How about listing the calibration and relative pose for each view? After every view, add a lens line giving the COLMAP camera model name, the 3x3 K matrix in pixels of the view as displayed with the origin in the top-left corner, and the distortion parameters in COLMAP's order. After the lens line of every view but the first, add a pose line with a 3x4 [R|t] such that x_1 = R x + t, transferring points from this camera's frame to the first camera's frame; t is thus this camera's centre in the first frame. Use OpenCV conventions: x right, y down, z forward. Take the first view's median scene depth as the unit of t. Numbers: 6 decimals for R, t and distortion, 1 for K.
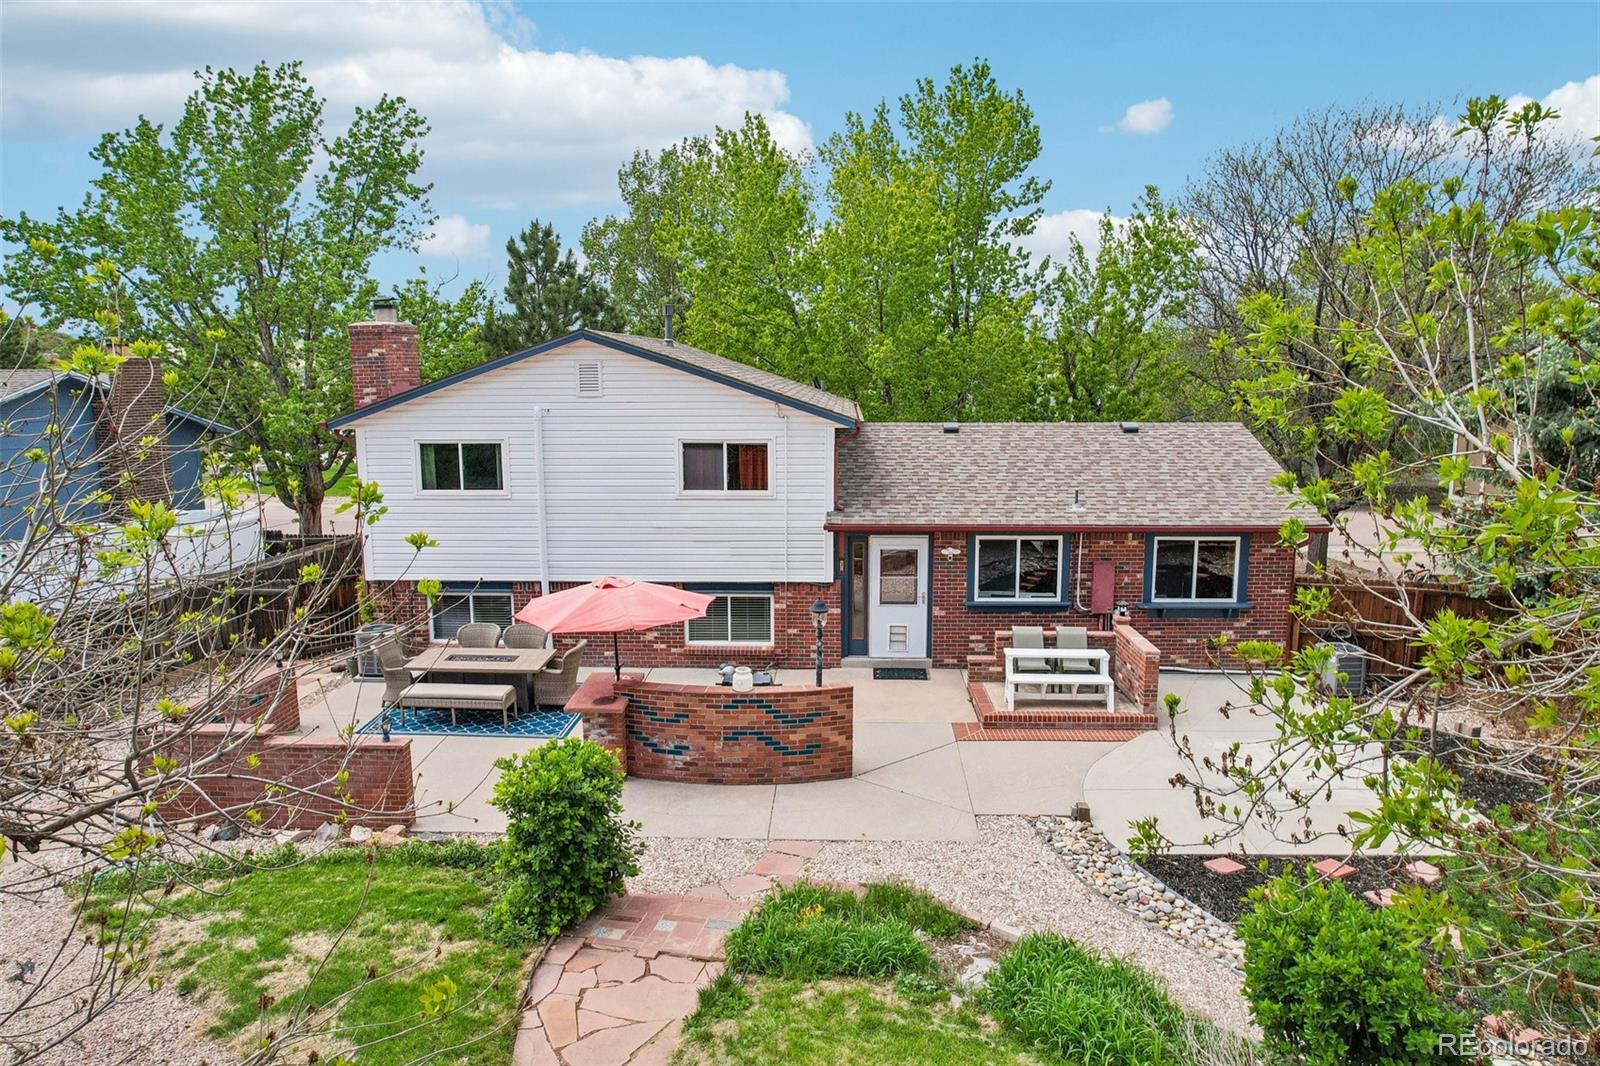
lens RADIAL K [[1053.3, 0, 820.2], [0, 1053.3, 538.4], [0, 0, 1]] dist [-0.076525, 0.070573]
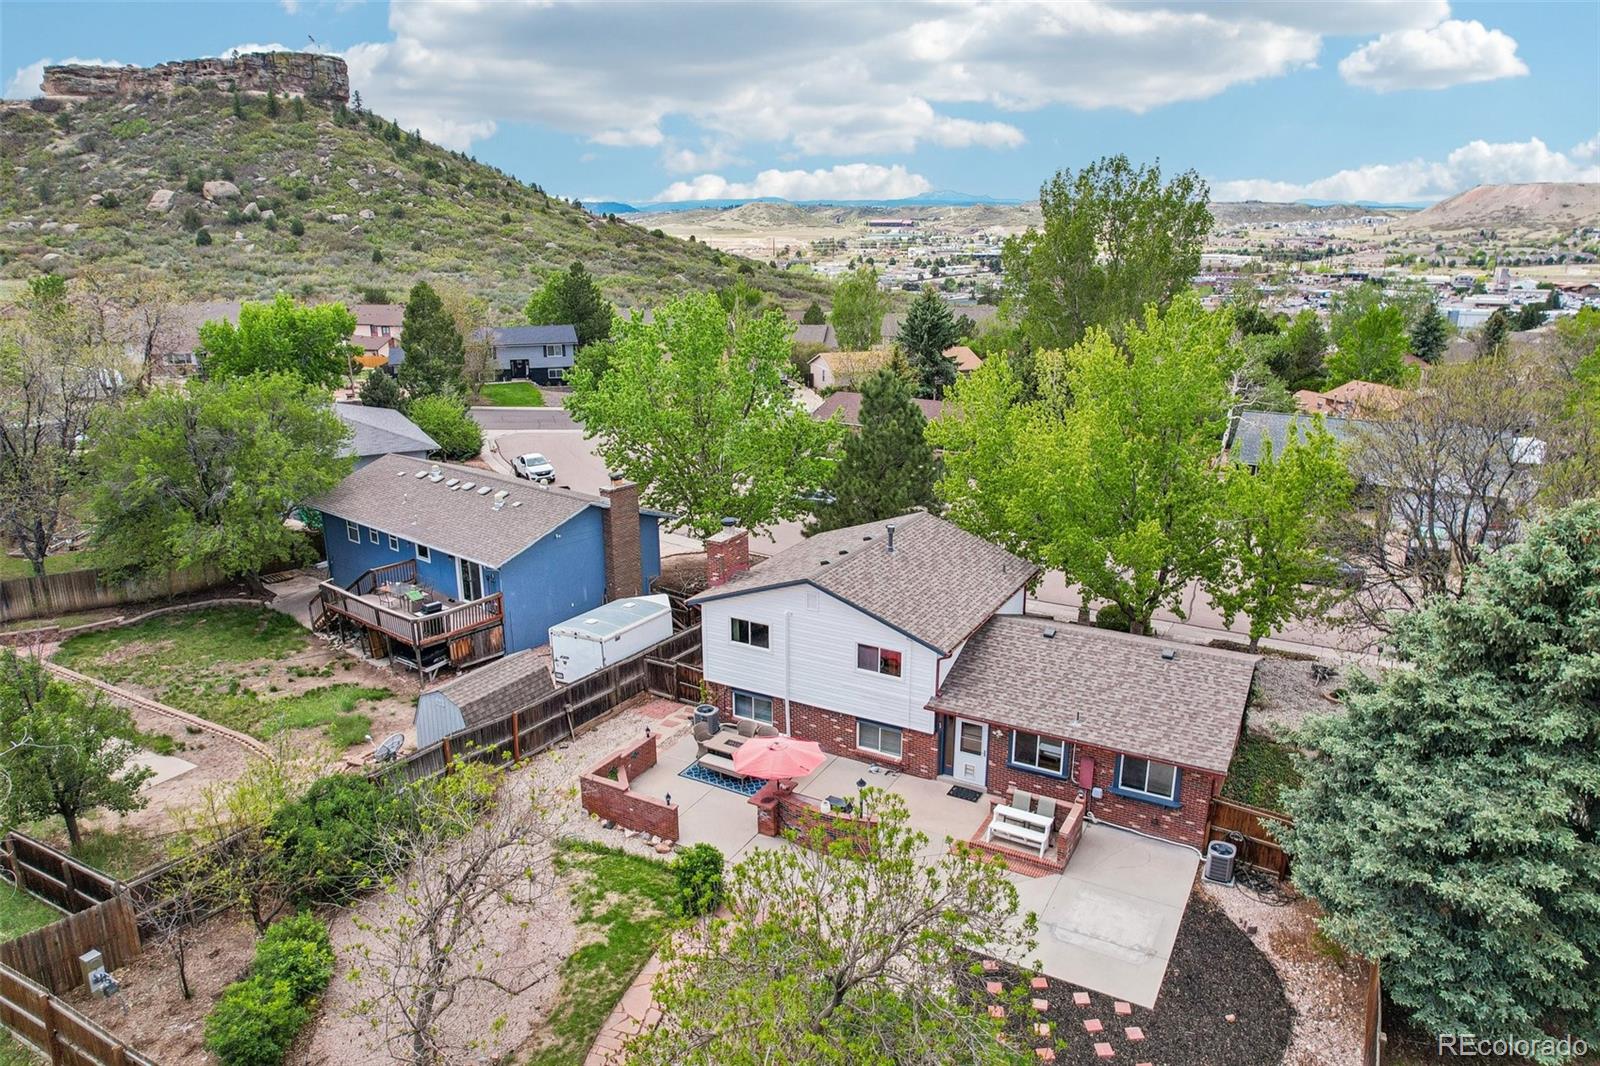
lens RADIAL K [[1053.3, 0, 815.3], [0, 1053.3, 541.1], [0, 0, 1]] dist [-0.076525, 0.070573]
pose [[0.891824, 0.131867, -0.432737, 0.547196], [-0.080105, 0.987489, 0.135827, -0.493547], [0.445234, -0.086469, 0.891229, -0.599130]]
